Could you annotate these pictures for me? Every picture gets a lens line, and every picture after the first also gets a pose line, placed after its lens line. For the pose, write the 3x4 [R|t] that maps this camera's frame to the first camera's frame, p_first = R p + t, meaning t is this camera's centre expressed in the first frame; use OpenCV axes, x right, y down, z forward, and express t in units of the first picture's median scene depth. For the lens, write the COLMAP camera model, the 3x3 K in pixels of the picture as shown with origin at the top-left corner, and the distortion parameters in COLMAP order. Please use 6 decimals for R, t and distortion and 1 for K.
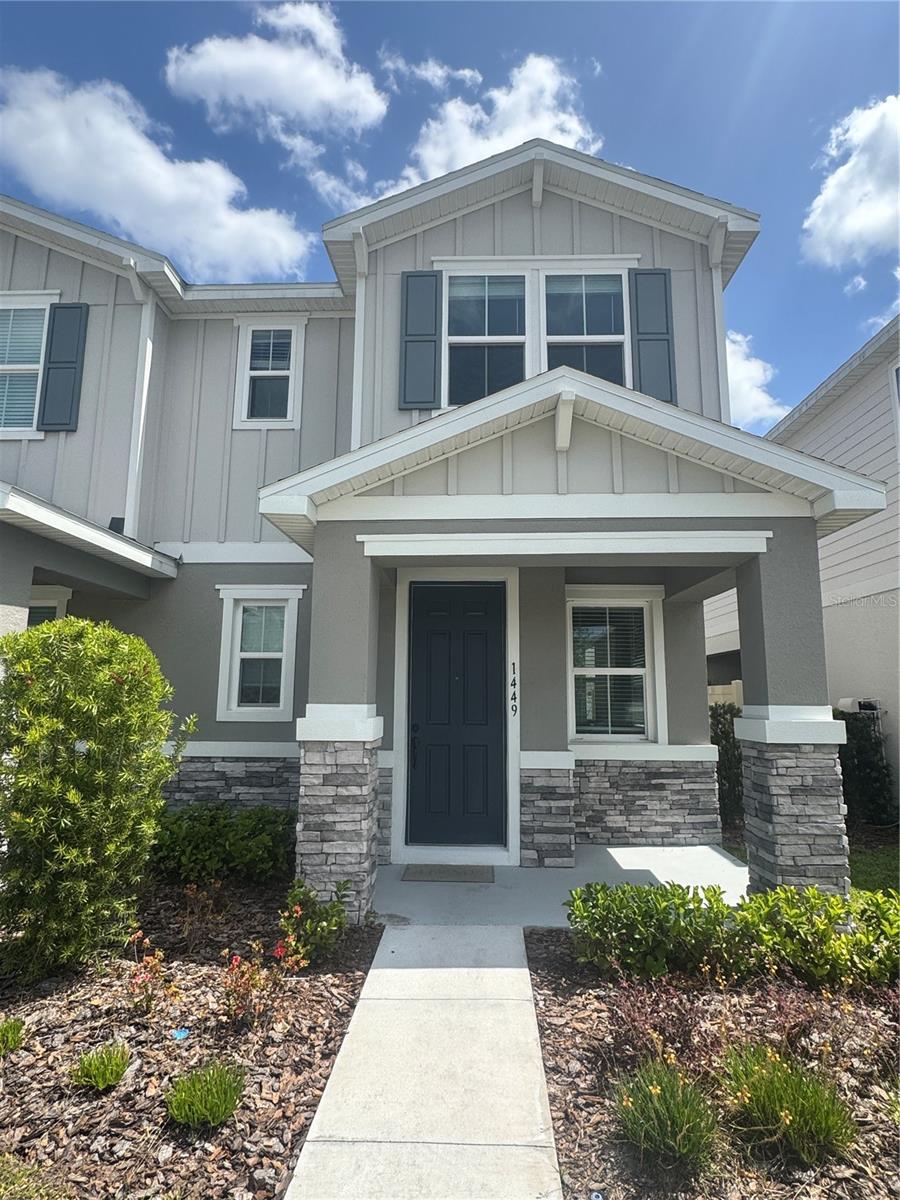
lens RADIAL K [[630.9, 0, 449.5], [0, 630.9, 597.5], [0, 0, 1]] dist [0.009206, 0.000901]
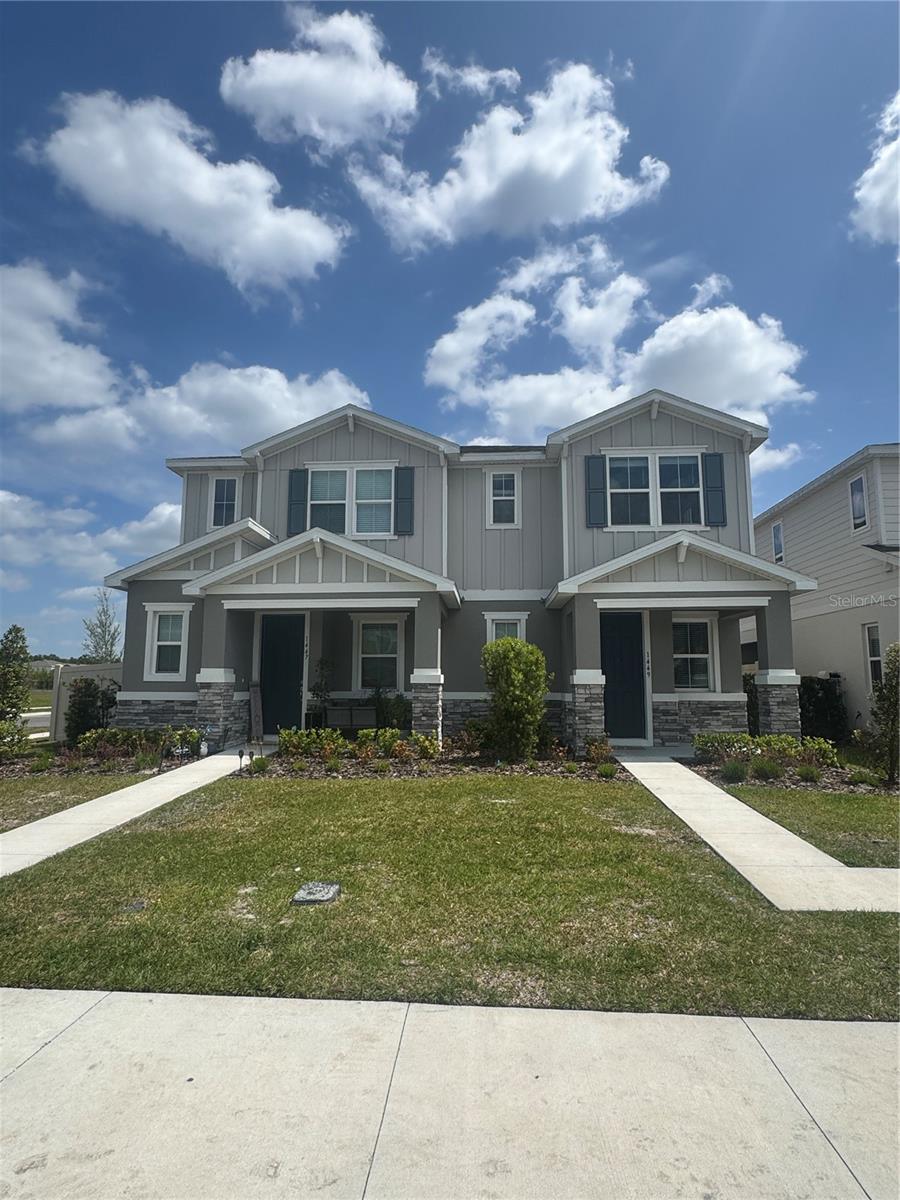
lens RADIAL K [[630.9, 0, 452.2], [0, 630.9, 601.8], [0, 0, 1]] dist [0.009206, 0.000901]
pose [[0.999075, -0.008346, -0.042183, -0.387235], [0.009582, 0.999528, 0.029190, -0.111091], [0.041920, -0.029567, 0.998683, -0.945796]]
